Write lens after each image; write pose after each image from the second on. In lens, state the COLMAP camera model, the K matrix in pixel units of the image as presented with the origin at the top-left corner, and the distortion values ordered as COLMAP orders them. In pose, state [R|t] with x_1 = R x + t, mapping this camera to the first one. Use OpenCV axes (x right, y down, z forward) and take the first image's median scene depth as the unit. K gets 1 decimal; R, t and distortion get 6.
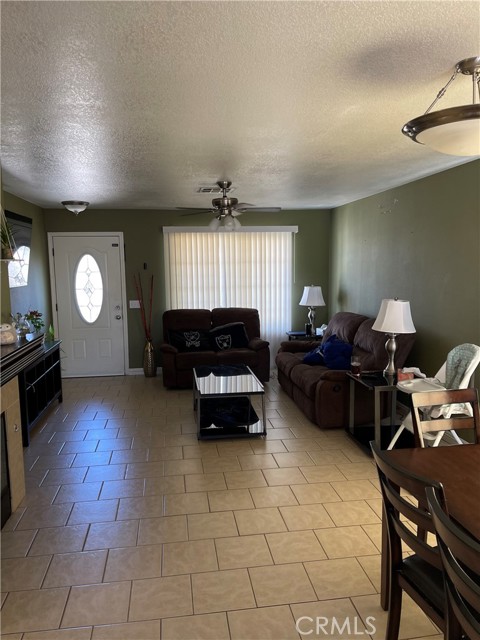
lens RADIAL K [[484.4, 0, 240.2], [0, 484.4, 327.1], [0, 0, 1]] dist [0.061710, -0.069465]
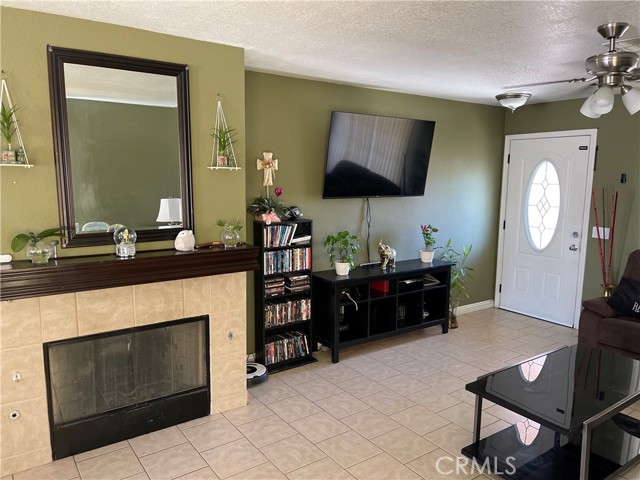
lens RADIAL K [[484.4, 0, 317.0], [0, 484.4, 243.4], [0, 0, 1]] dist [0.061710, -0.069465]
pose [[0.452815, 0.147280, -0.879356, 0.230769], [-0.132839, 0.986399, 0.096804, -0.049078], [0.881653, 0.072979, 0.466220, 0.338639]]
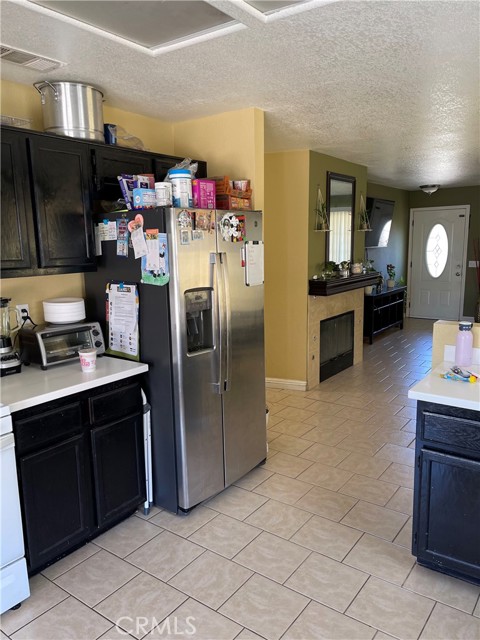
lens RADIAL K [[484.4, 0, 236.9], [0, 484.4, 322.2], [0, 0, 1]] dist [0.061710, -0.069465]
pose [[0.716937, 0.116278, -0.687373, 0.233264], [-0.079943, 0.993200, 0.084631, 0.043963], [0.692539, -0.005724, 0.721357, -0.318984]]
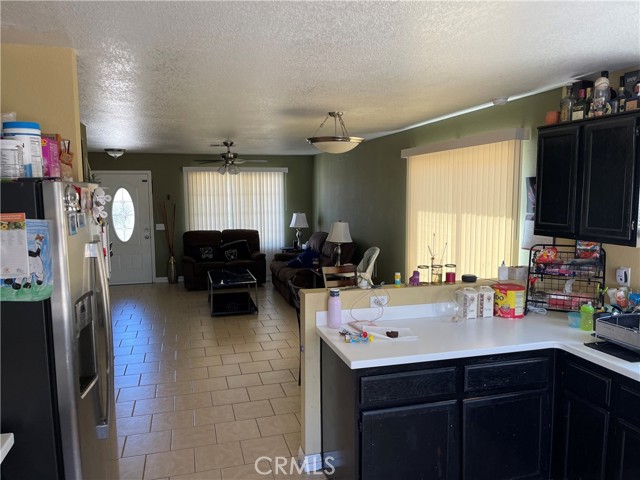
lens RADIAL K [[484.4, 0, 321.6], [0, 484.4, 243.2], [0, 0, 1]] dist [0.061710, -0.069465]
pose [[0.990900, -0.009141, 0.134289, 0.032850], [0.012139, 0.999695, -0.021525, 0.030666], [-0.134052, 0.022959, 0.990708, -0.346377]]
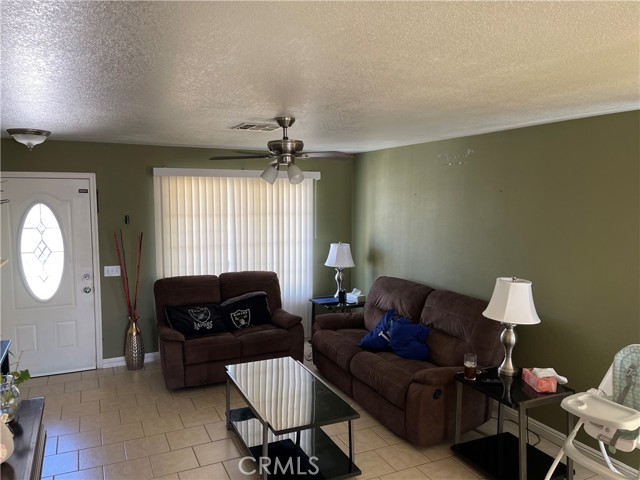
lens RADIAL K [[484.4, 0, 320.0], [0, 484.4, 244.1], [0, 0, 1]] dist [0.061710, -0.069465]
pose [[0.957353, -0.012428, 0.288654, -0.136195], [0.021676, 0.999348, -0.028862, -0.063229], [-0.288107, 0.033888, 0.956998, 0.213954]]
